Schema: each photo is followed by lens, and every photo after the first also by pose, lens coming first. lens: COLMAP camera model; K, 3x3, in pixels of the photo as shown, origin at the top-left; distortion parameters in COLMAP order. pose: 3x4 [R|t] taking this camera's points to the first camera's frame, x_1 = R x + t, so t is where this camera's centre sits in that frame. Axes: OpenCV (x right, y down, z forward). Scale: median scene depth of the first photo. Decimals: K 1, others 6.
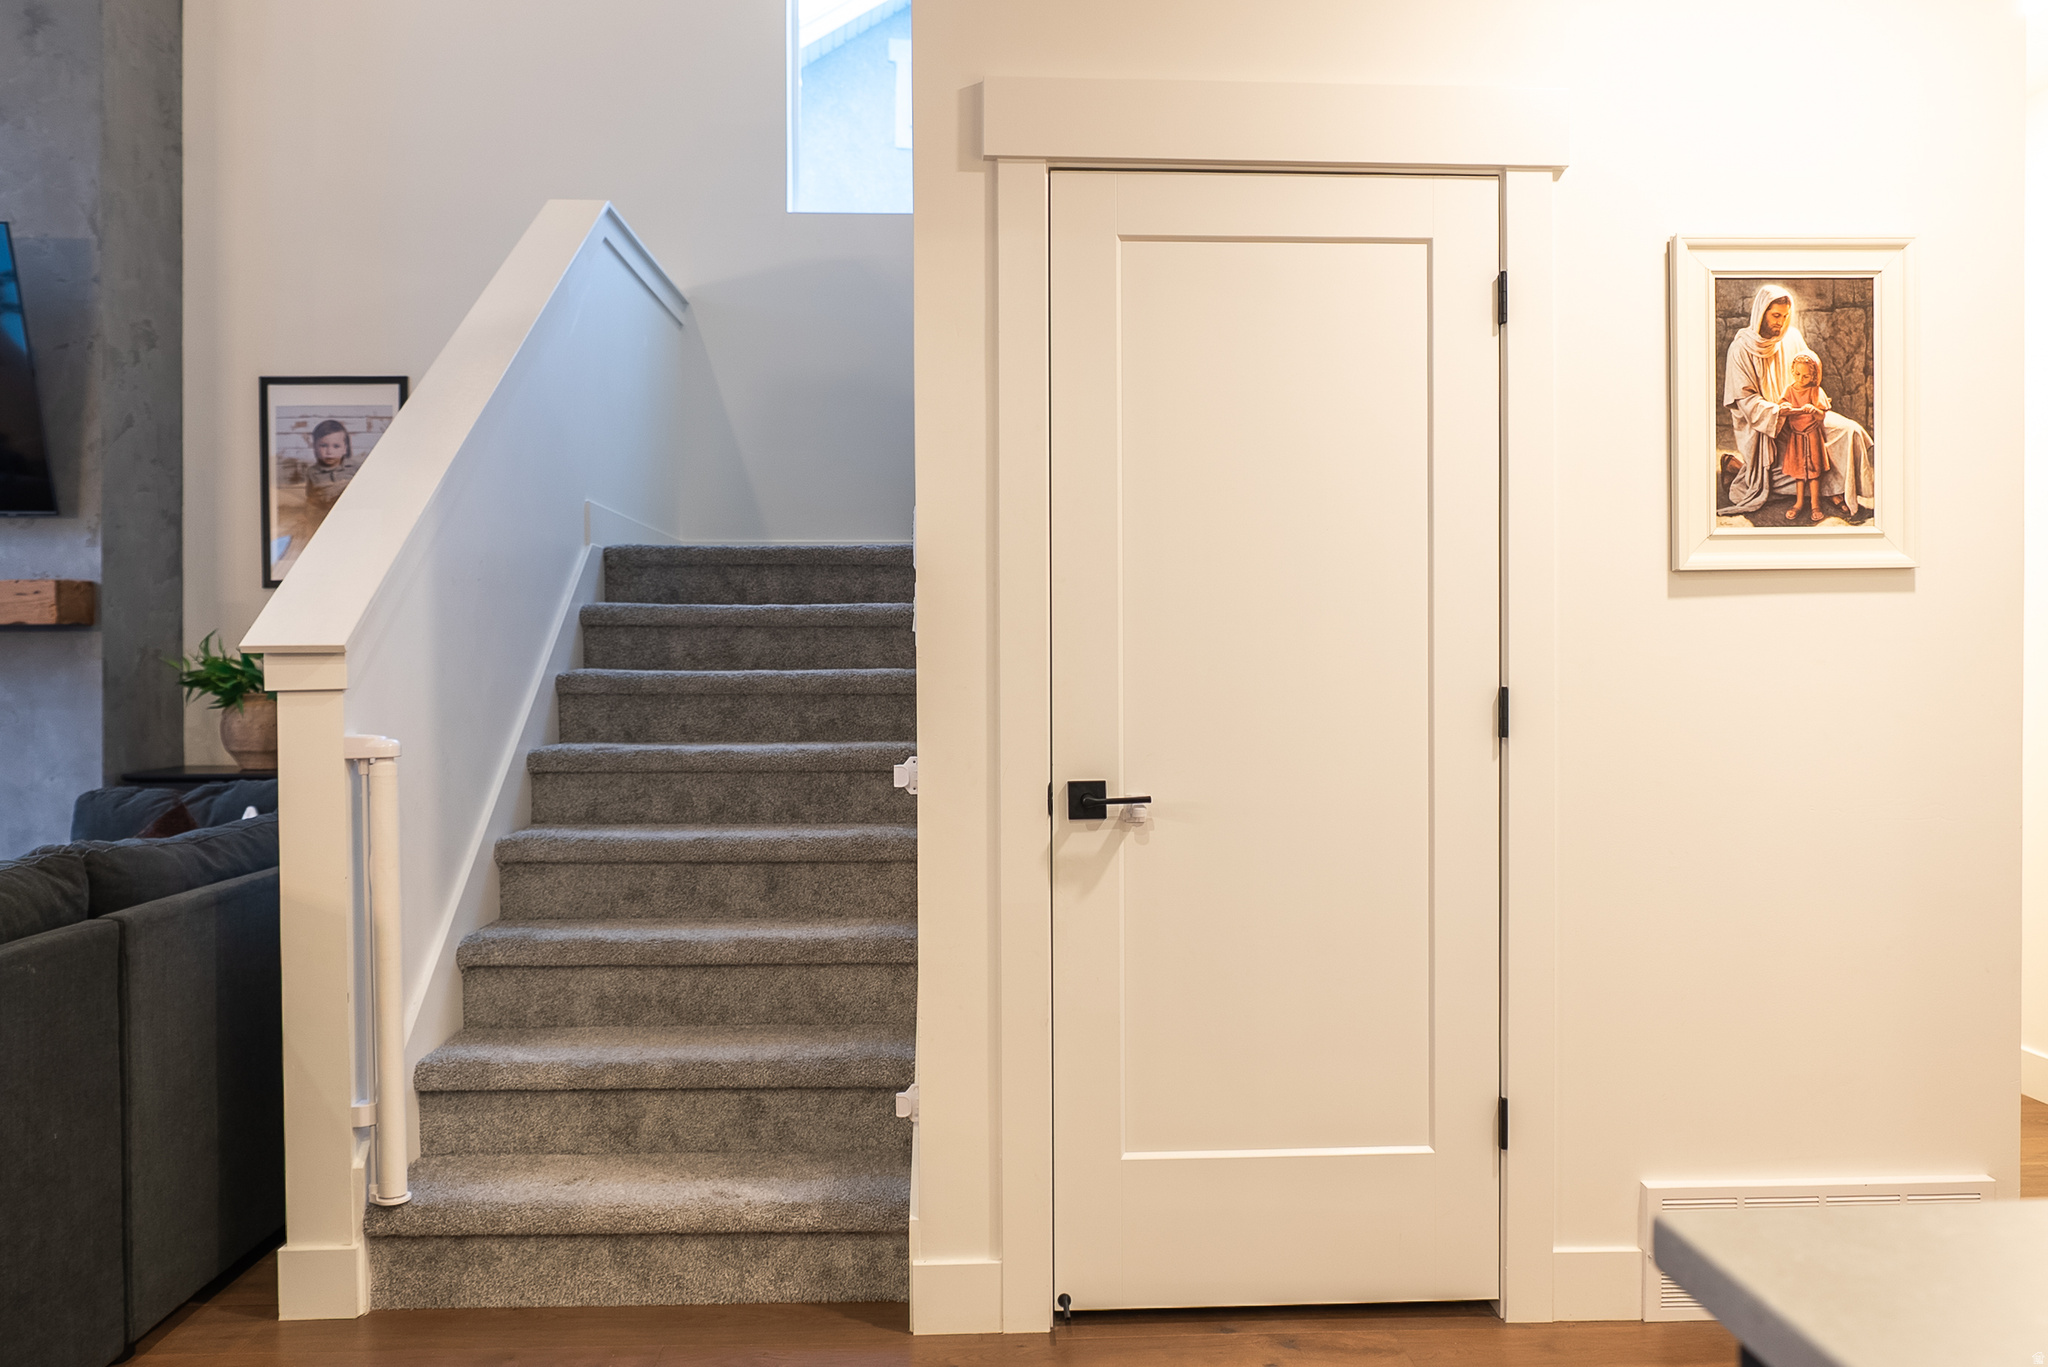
lens RADIAL K [[1425.3, 0, 1026.5], [0, 1425.3, 684.0], [0, 0, 1]] dist [-0.009243, 0.002238]
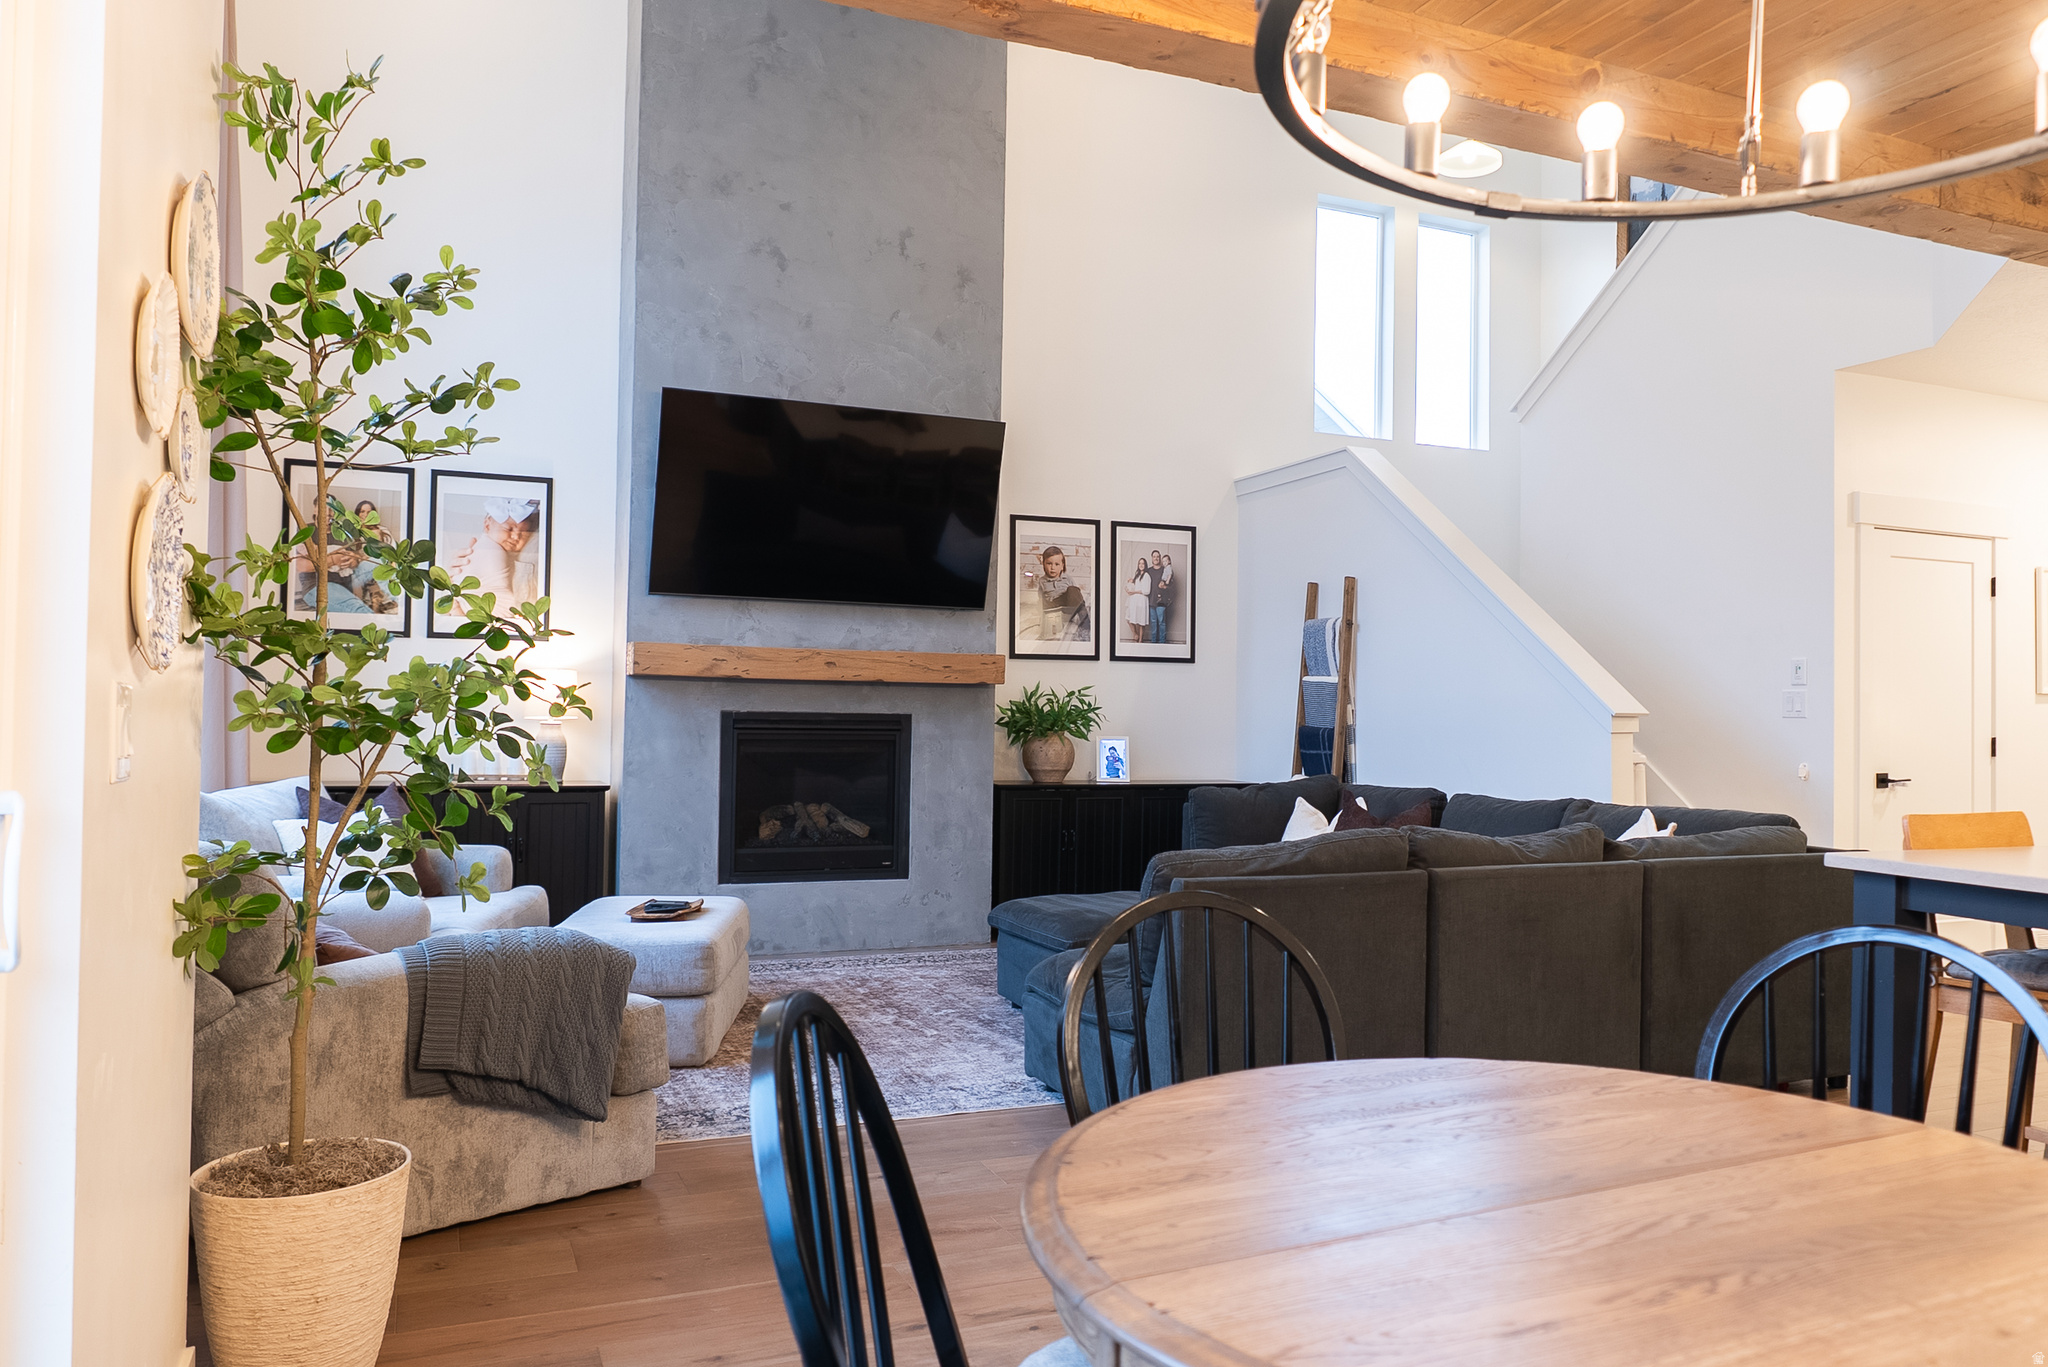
lens RADIAL K [[1425.3, 0, 1033.2], [0, 1425.3, 679.9], [0, 0, 1]] dist [-0.009243, 0.002238]
pose [[0.935885, 0.025669, 0.351370, -1.564793], [-0.013205, 0.999197, -0.037824, 0.013775], [-0.352059, 0.030759, 0.935472, -0.567115]]
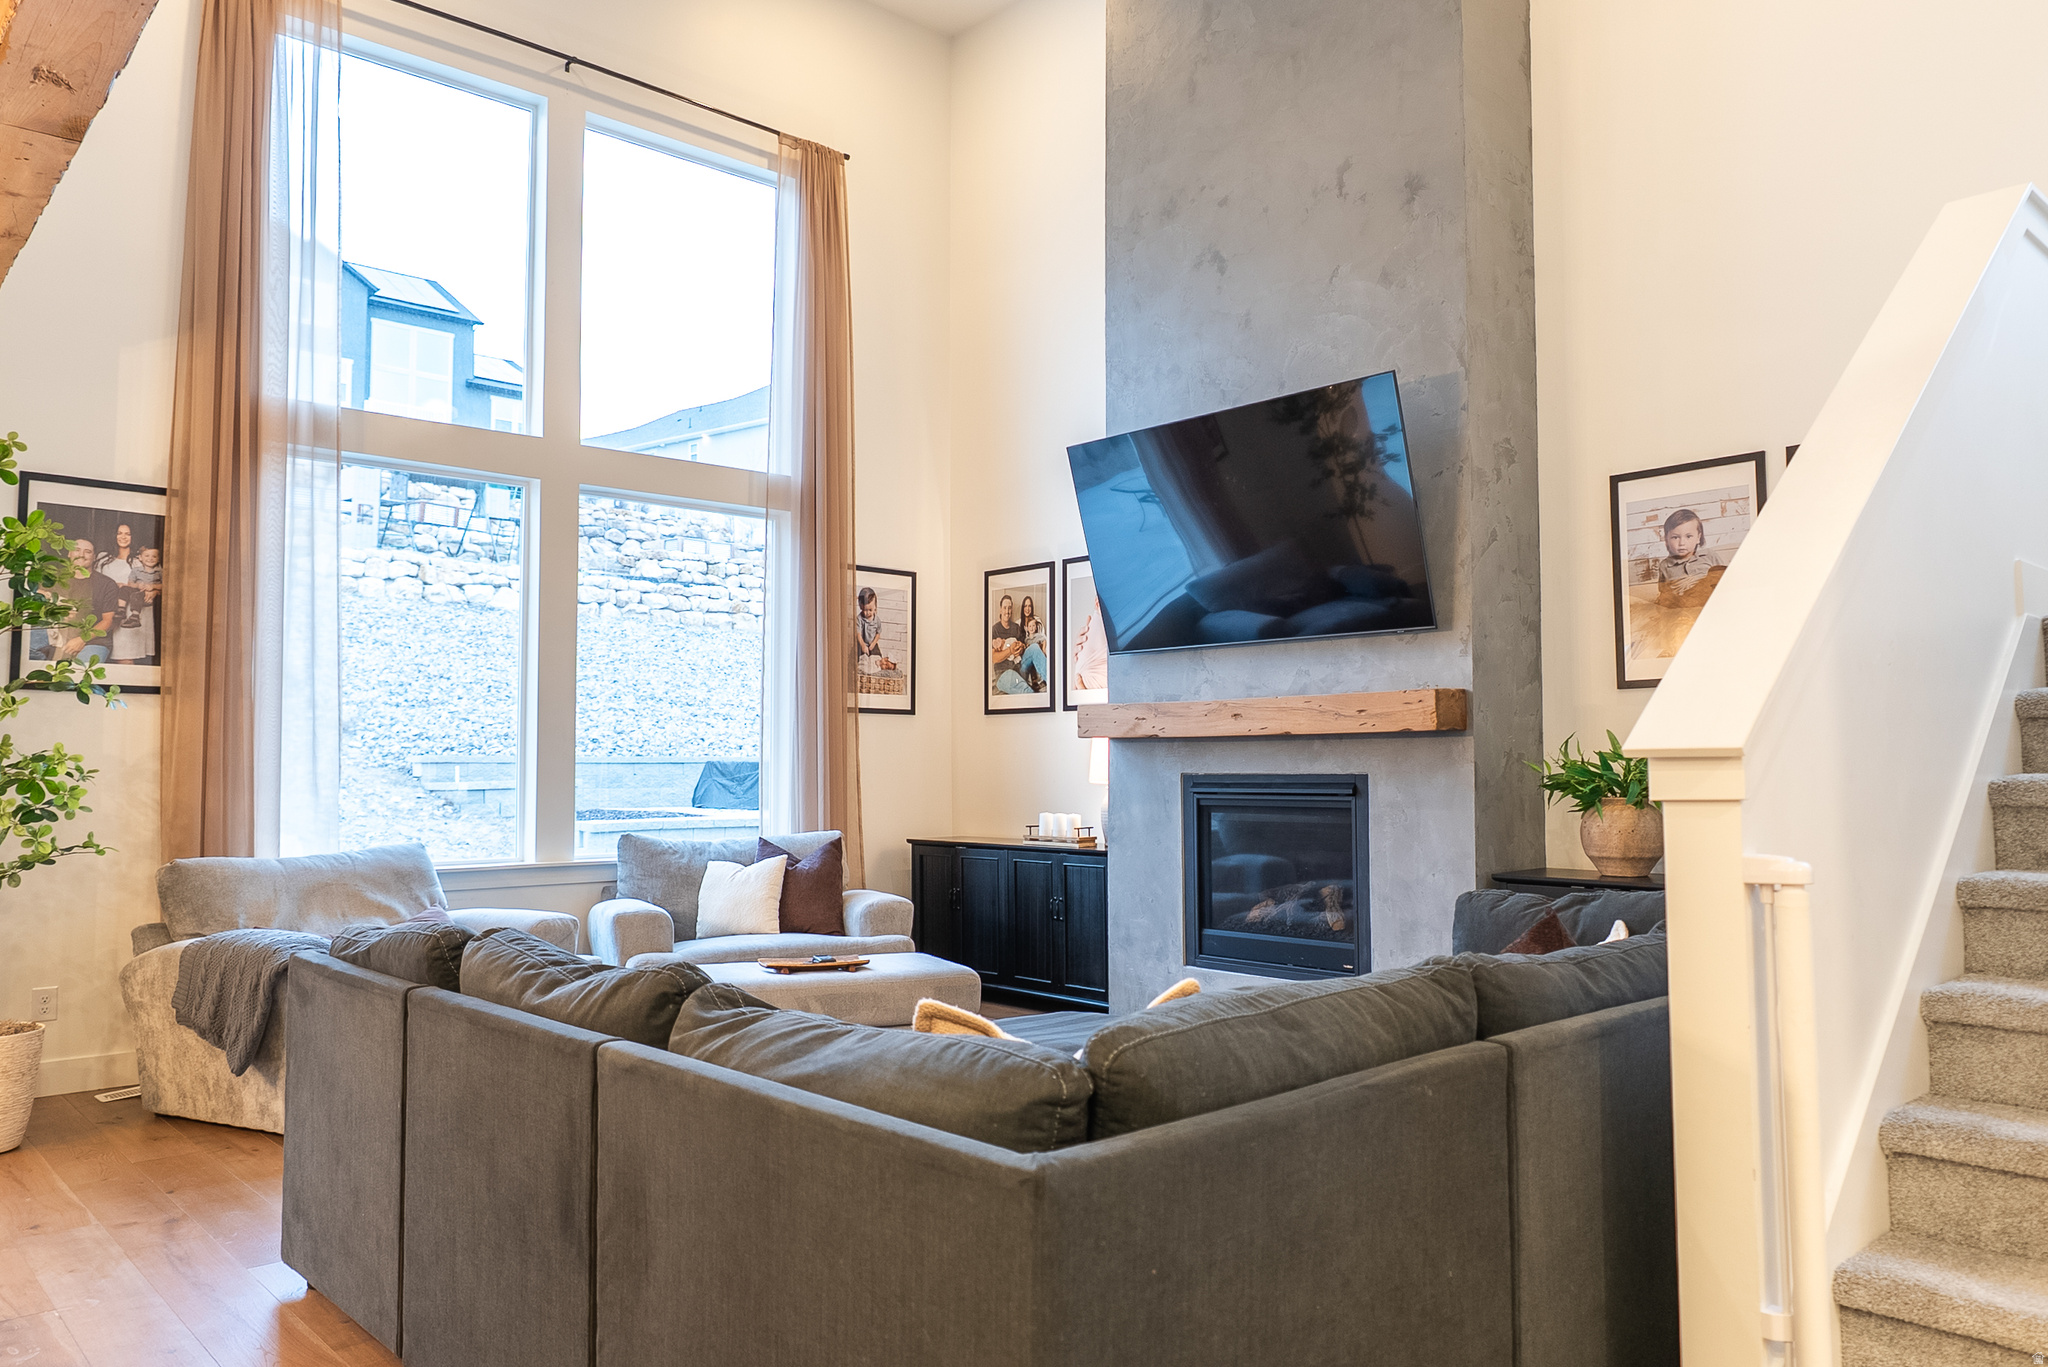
lens RADIAL K [[1425.3, 0, 1037.9], [0, 1425.3, 681.5], [0, 0, 1]] dist [-0.009243, 0.002238]
pose [[0.647343, -0.045664, -0.760830, -0.076923], [-0.009726, 0.997628, -0.068152, -0.003493], [0.762137, 0.051517, 0.645363, 0.099229]]
